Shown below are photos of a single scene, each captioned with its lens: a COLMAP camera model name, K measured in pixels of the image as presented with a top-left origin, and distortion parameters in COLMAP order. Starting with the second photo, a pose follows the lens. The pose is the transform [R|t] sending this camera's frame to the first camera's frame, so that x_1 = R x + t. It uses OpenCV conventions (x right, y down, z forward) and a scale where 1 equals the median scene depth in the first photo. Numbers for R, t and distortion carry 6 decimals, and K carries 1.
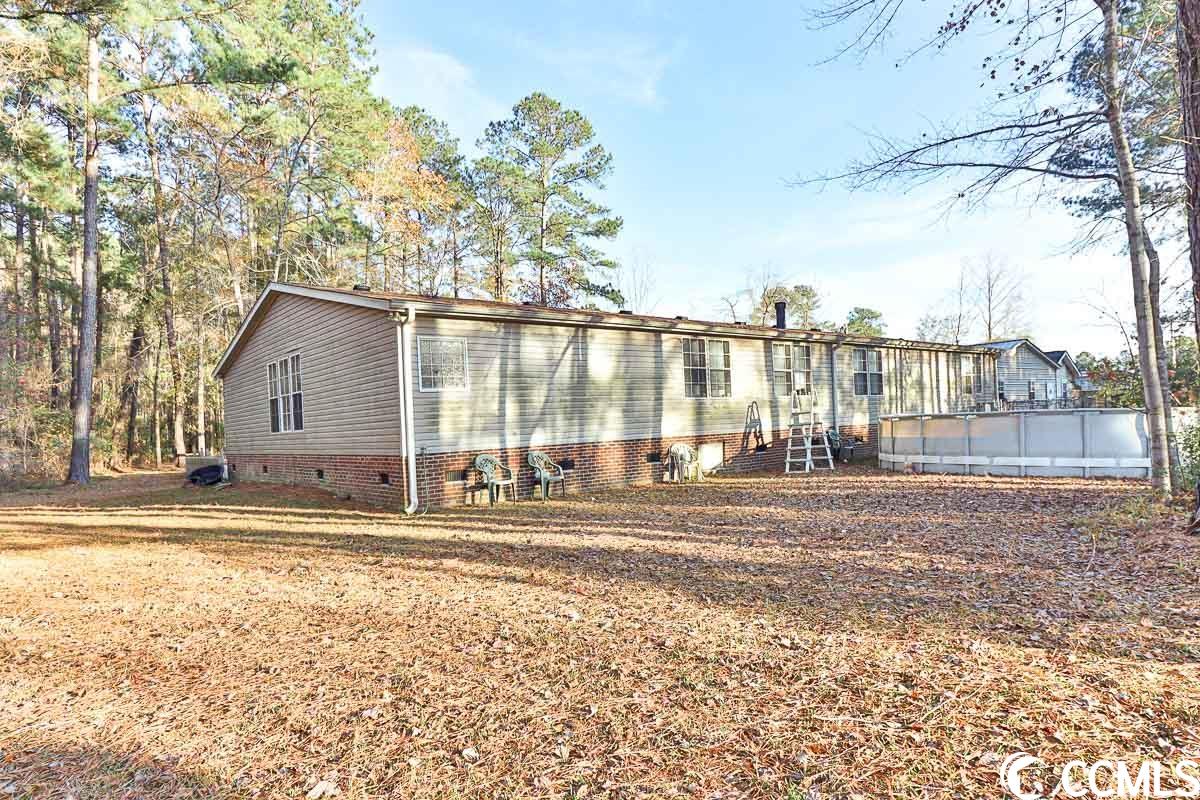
lens RADIAL K [[616.0, 0, 600.1], [0, 616.0, 402.6], [0, 0, 1]] dist [0.004051, 0.000360]
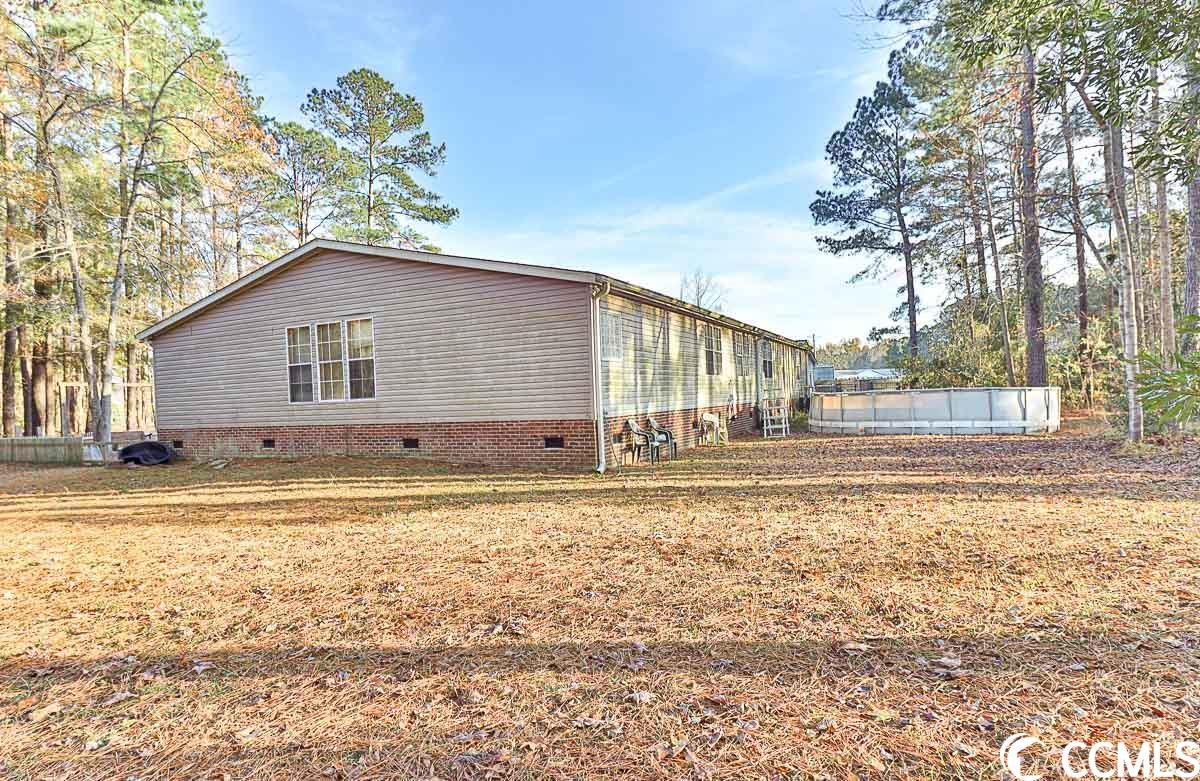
lens RADIAL K [[569.8, 0, 599.9], [0, 569.8, 389.3], [0, 0, 1]] dist [0.002759, 0.000175]
pose [[0.932821, 0.015794, 0.359995, -0.452919], [-0.017543, 0.999845, 0.001591, 0.021511], [-0.359914, -0.007799, 0.932953, 0.047437]]
